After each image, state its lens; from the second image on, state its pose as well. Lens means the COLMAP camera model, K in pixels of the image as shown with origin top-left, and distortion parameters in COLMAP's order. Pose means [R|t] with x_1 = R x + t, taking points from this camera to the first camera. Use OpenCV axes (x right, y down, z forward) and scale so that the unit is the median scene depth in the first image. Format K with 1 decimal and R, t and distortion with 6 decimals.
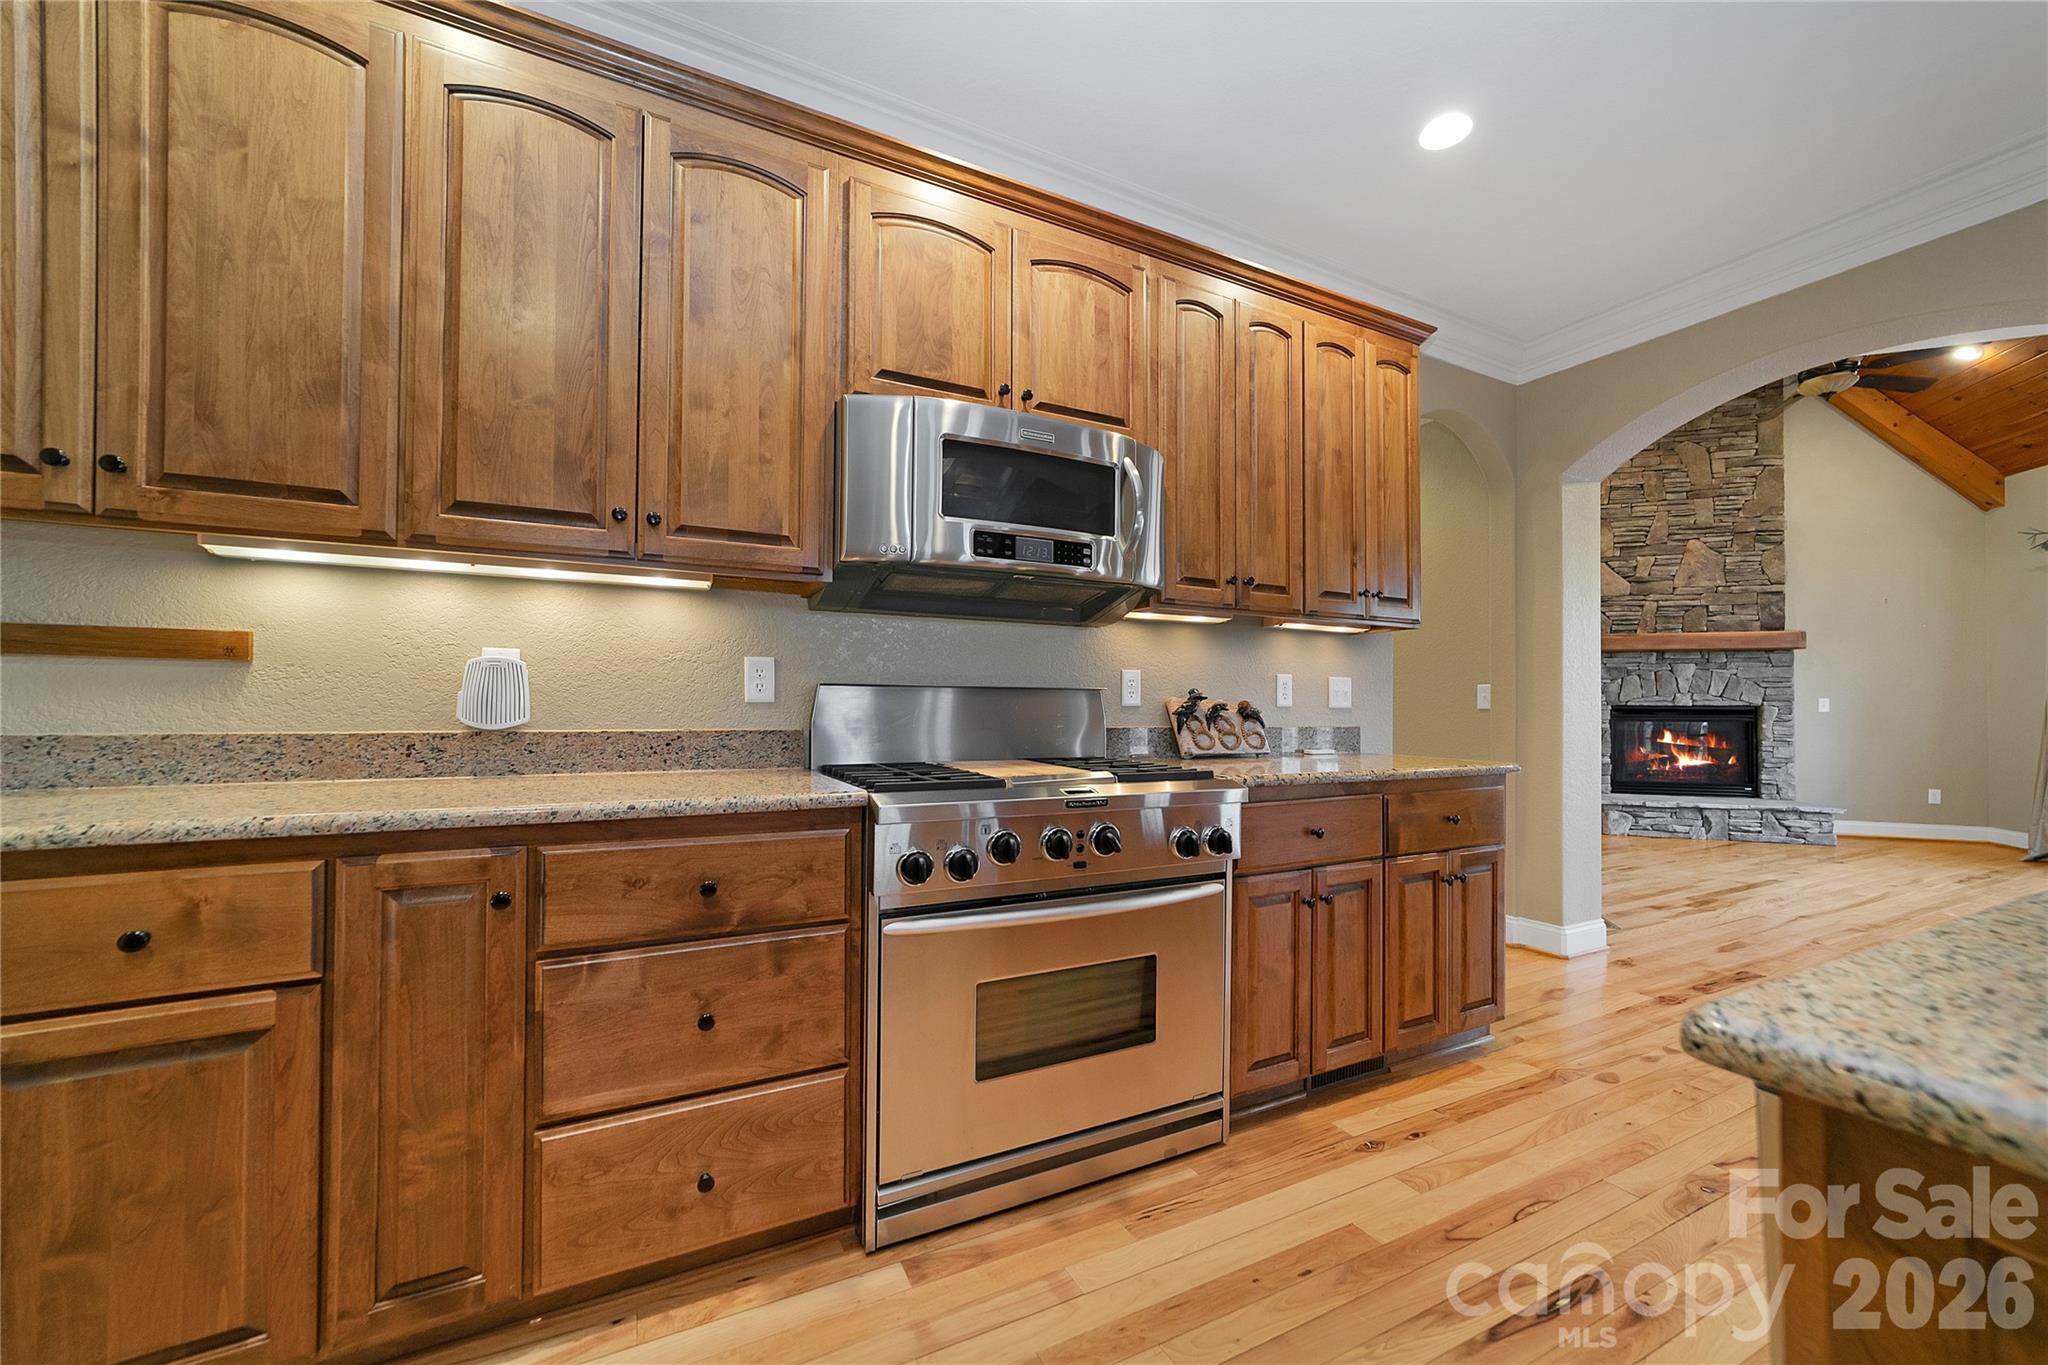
lens RADIAL K [[763.5, 0, 1005.2], [0, 763.5, 703.0], [0, 0, 1]] dist [-0.014802, 0.000324]
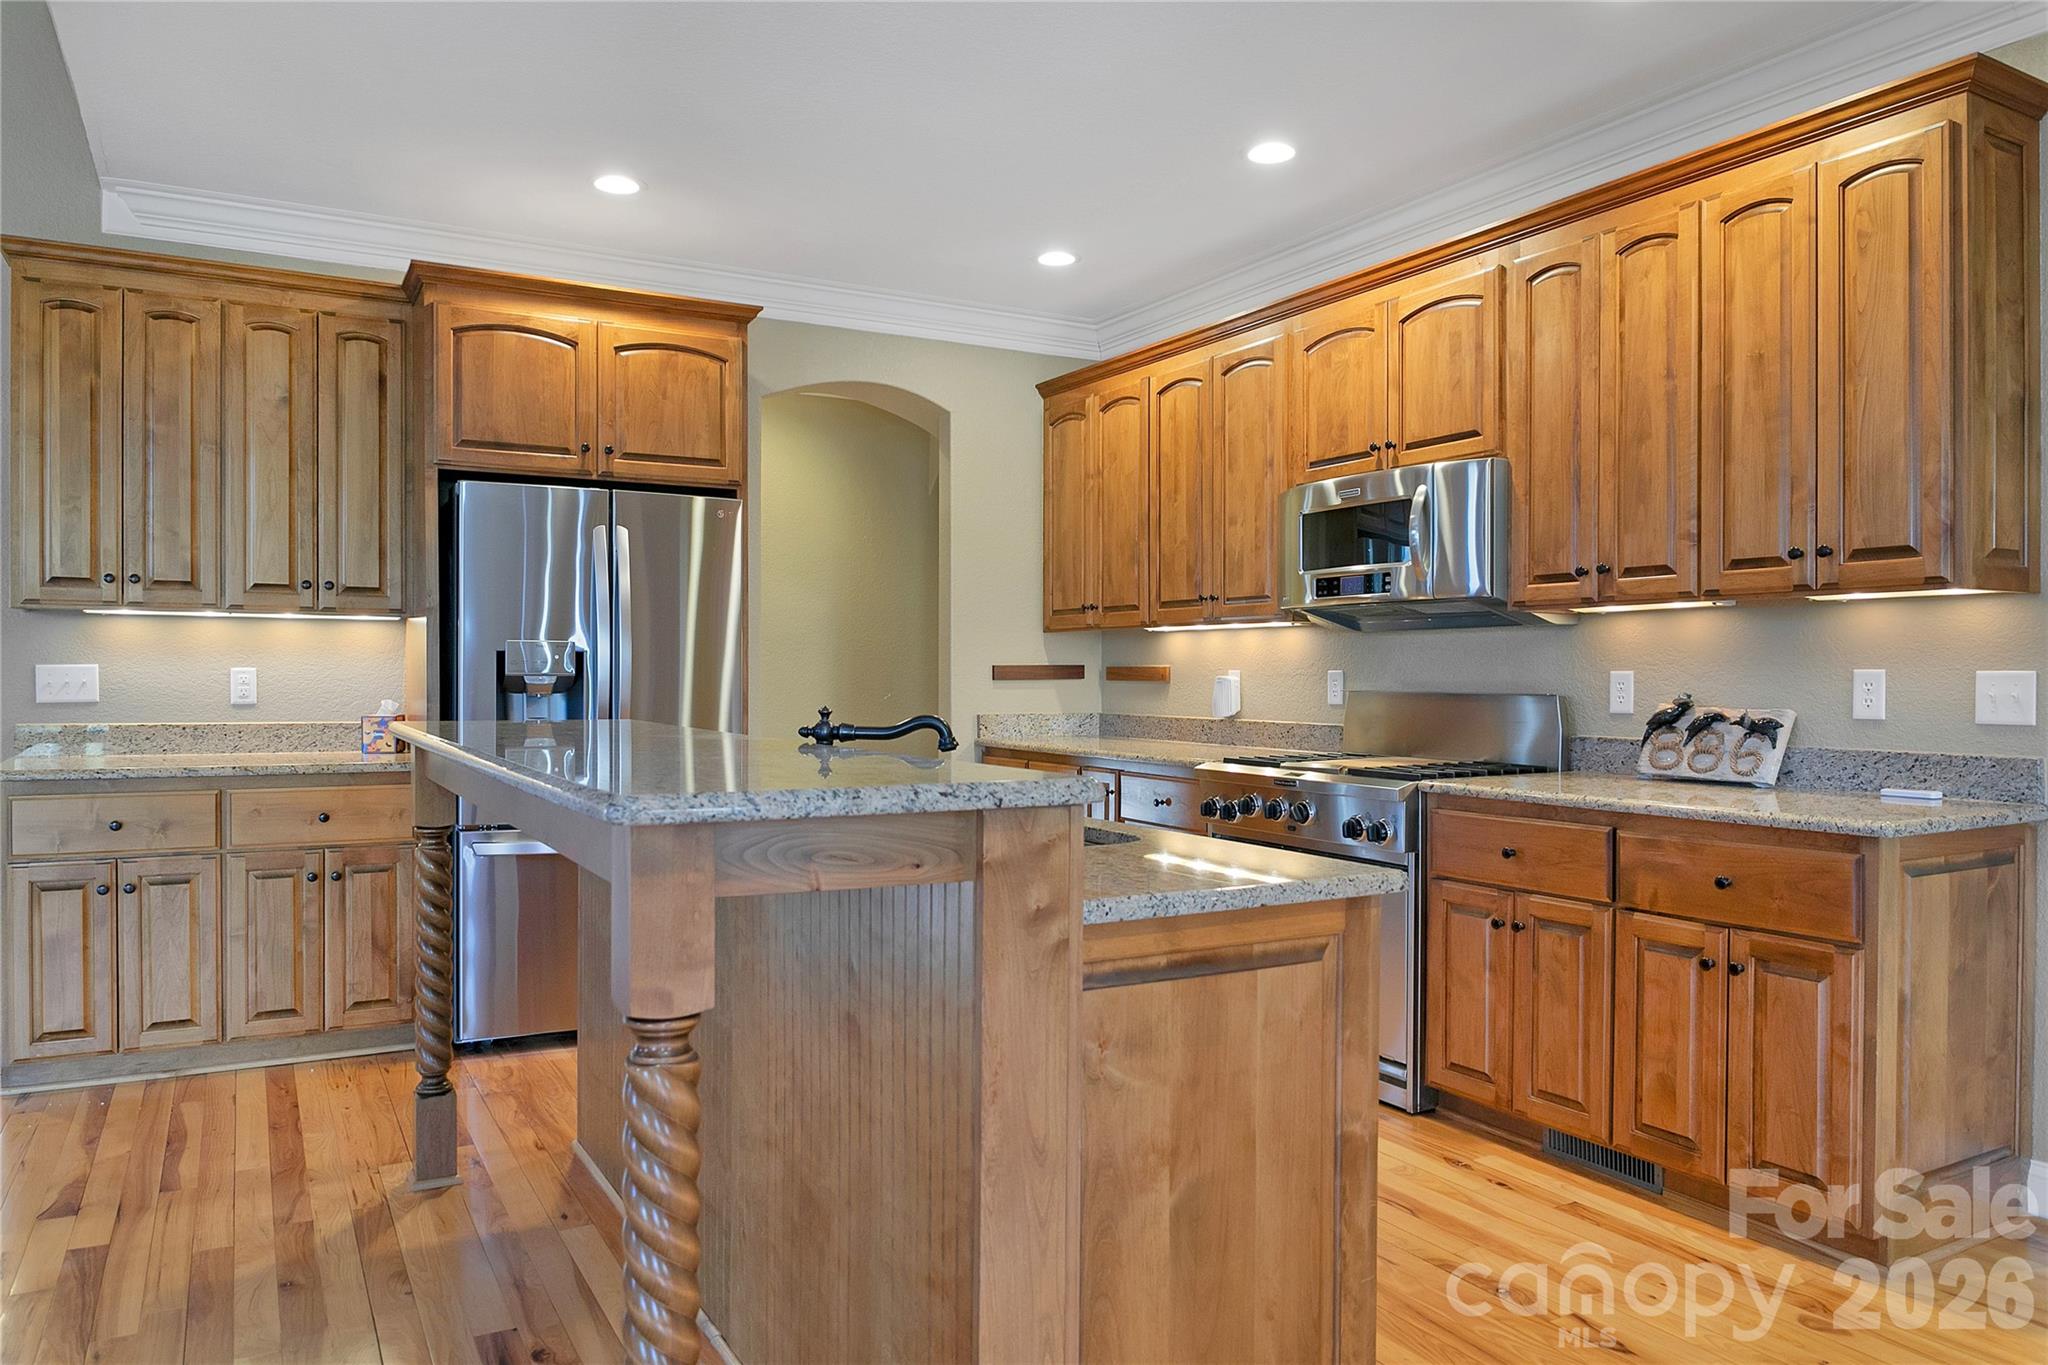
lens RADIAL K [[1438.9, 0, 1045.0], [0, 1438.9, 710.1], [0, 0, 1]] dist [-0.005871, -0.004985]
pose [[0.067840, 0.019382, -0.997508, 1.719660], [0.007454, 0.999774, 0.019933, -0.036080], [0.997668, -0.008788, 0.067681, 0.252431]]
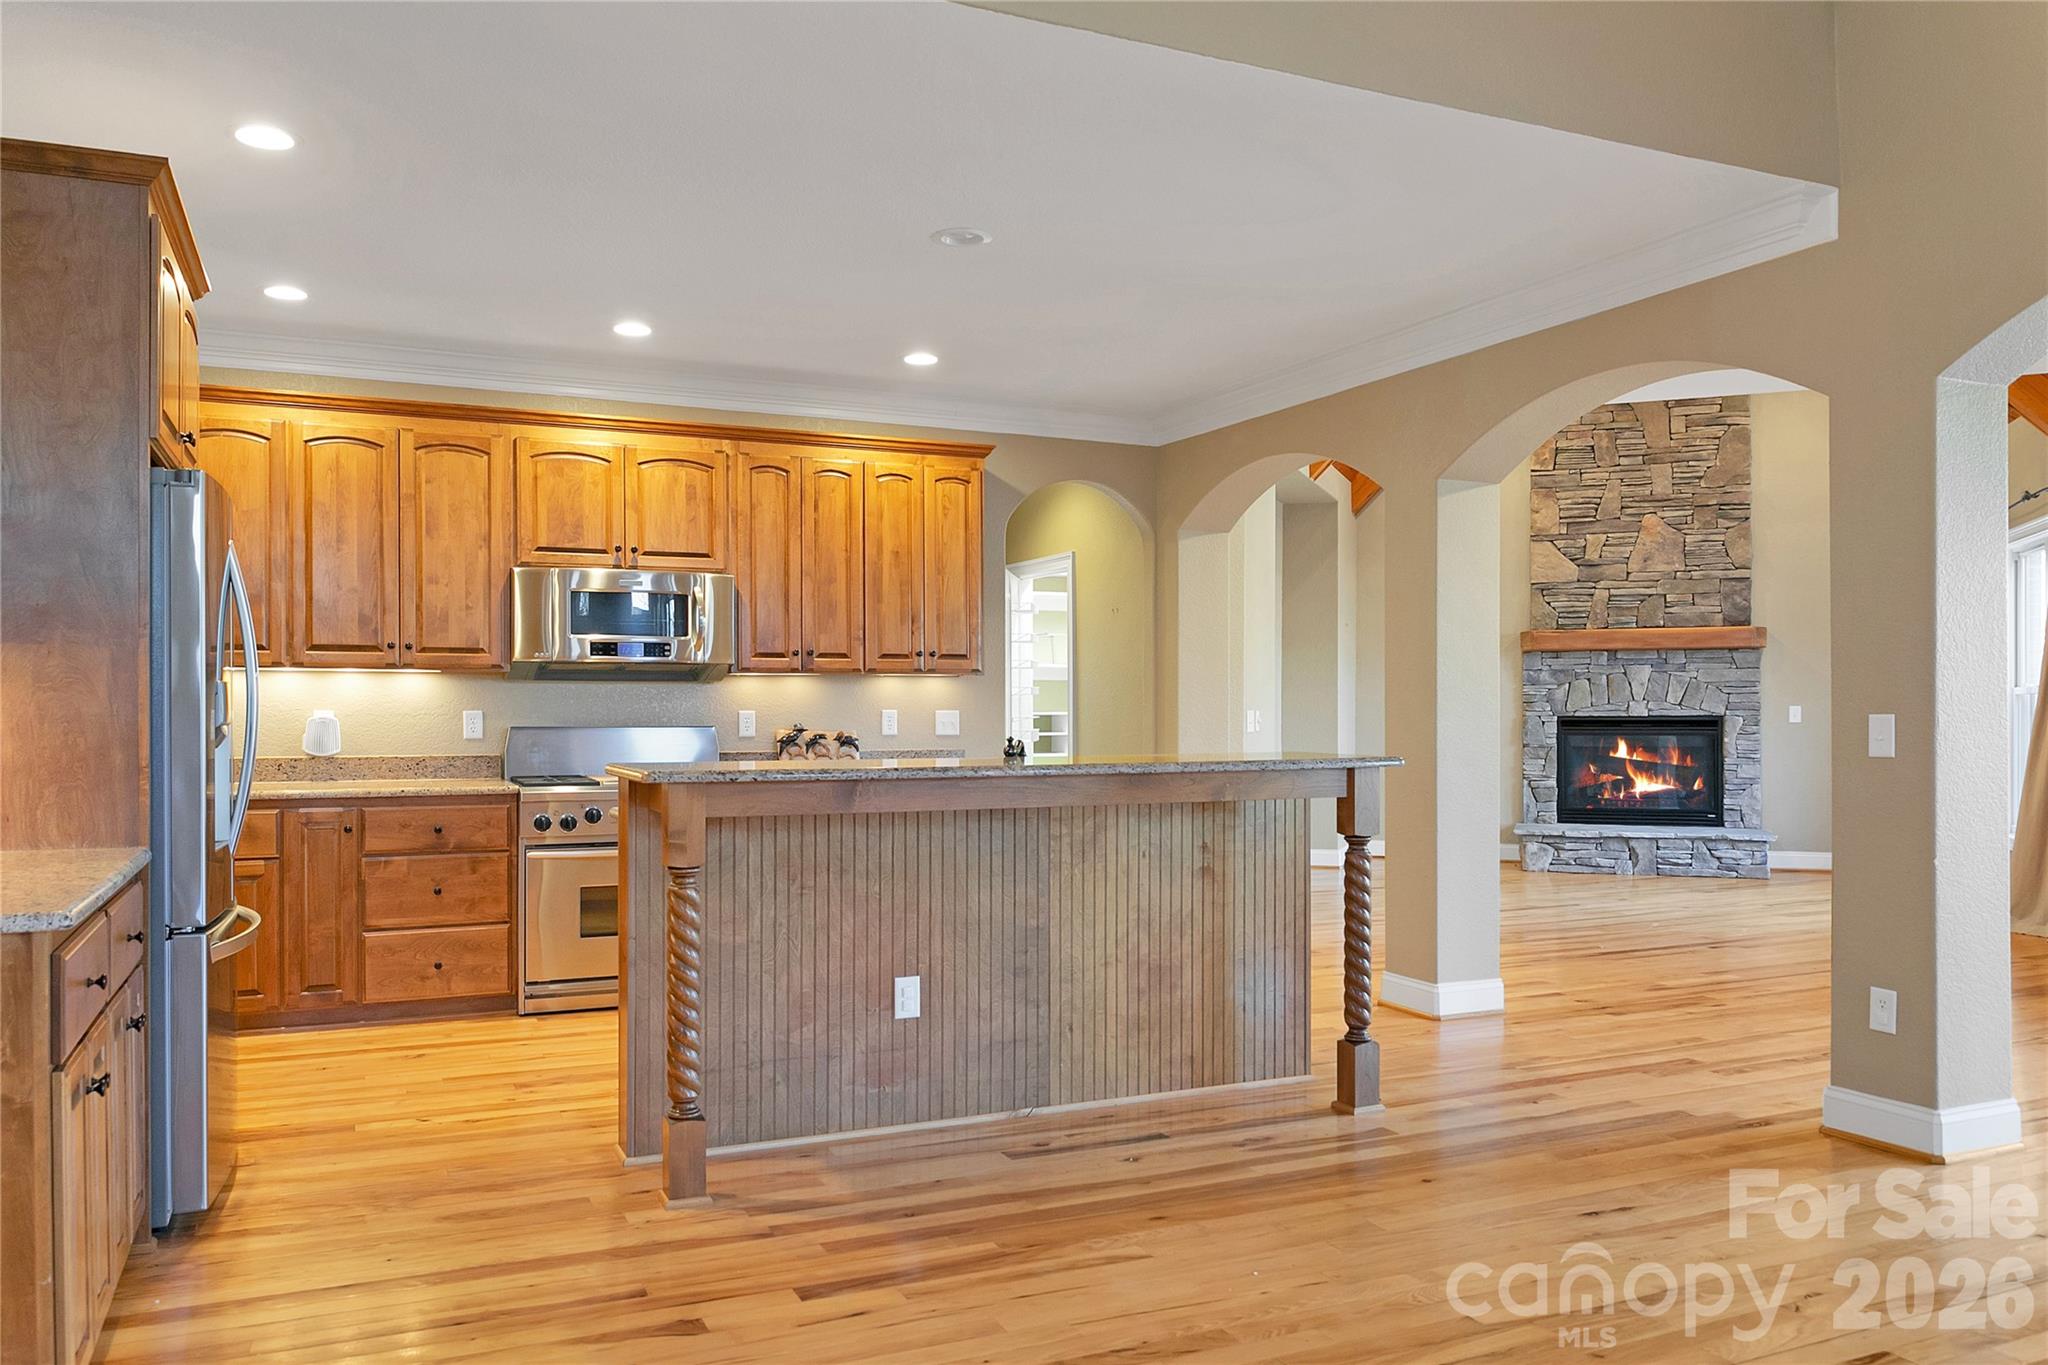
lens RADIAL K [[1438.9, 0, 1045.0], [0, 1438.9, 710.1], [0, 0, 1]] dist [-0.005871, -0.004985]
pose [[0.999920, -0.009301, 0.008551, 0.688919], [0.009241, 0.999932, 0.007095, -0.058026], [-0.008616, -0.007016, 0.999938, -1.638401]]
